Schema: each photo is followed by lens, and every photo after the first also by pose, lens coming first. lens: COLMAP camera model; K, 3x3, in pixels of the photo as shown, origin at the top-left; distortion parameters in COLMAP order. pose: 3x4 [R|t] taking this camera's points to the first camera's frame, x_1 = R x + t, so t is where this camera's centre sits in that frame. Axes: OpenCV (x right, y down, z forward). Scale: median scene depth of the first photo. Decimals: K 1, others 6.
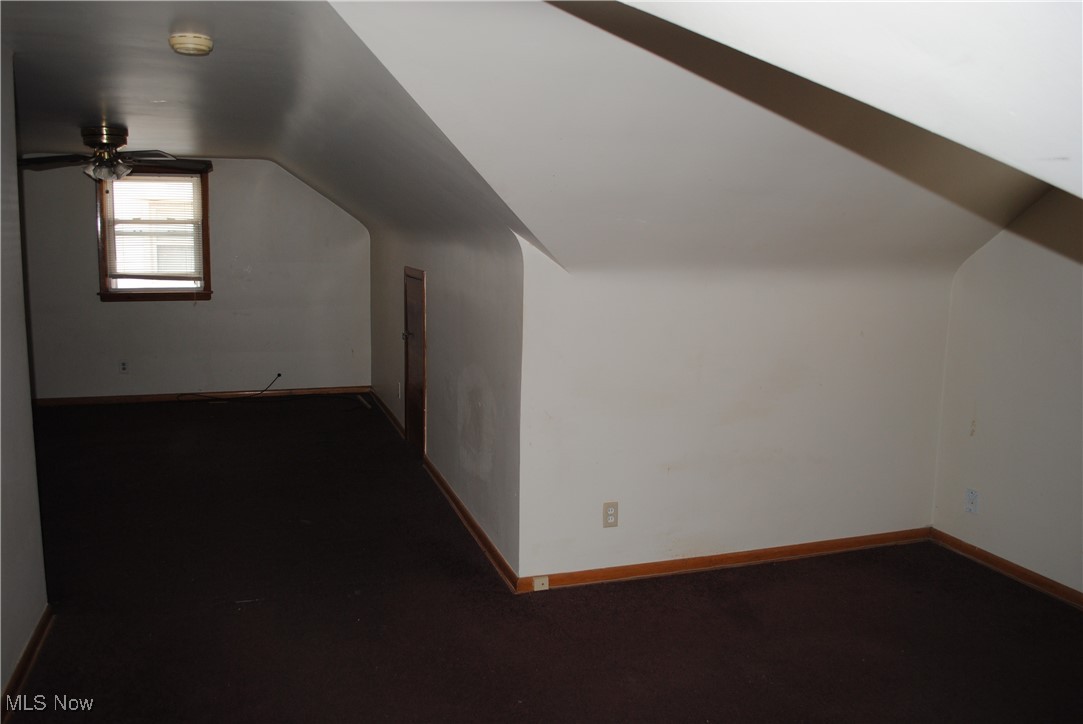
lens RADIAL K [[862.8, 0, 538.0], [0, 862.8, 357.2], [0, 0, 1]] dist [-0.073641, -0.003136]
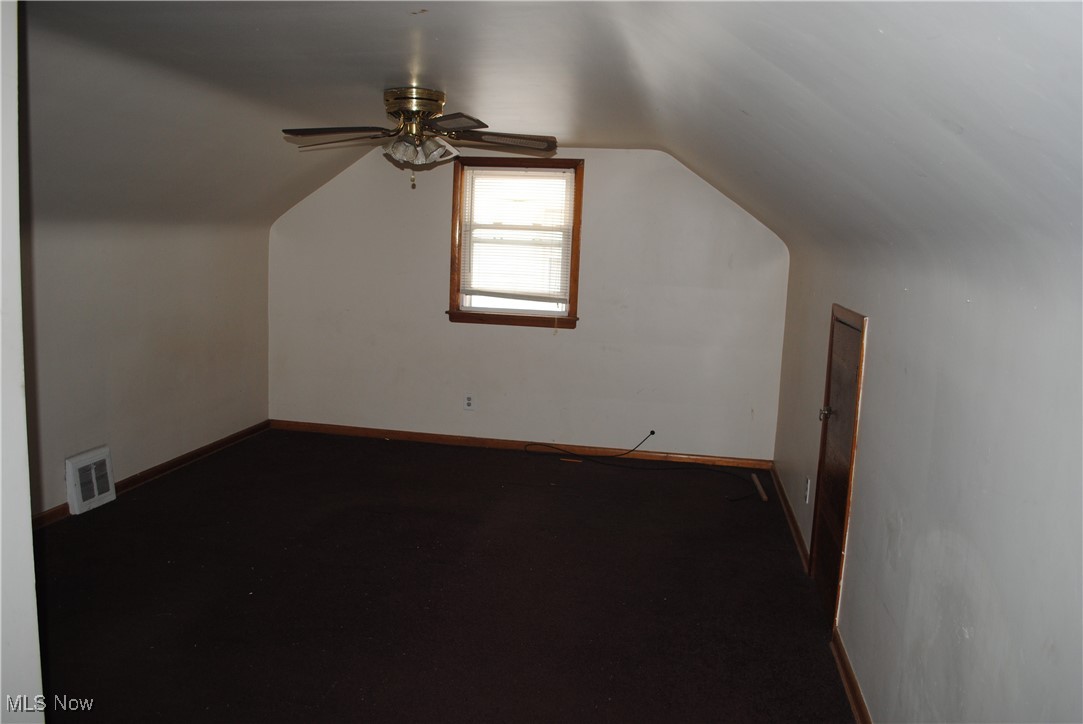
lens RADIAL K [[862.8, 0, 547.3], [0, 862.8, 356.4], [0, 0, 1]] dist [-0.073641, -0.003136]
pose [[0.884835, 0.082474, -0.458546, -0.041443], [-0.094764, 0.995493, -0.003813, -0.037195], [0.456165, 0.046827, 0.888662, 0.290599]]
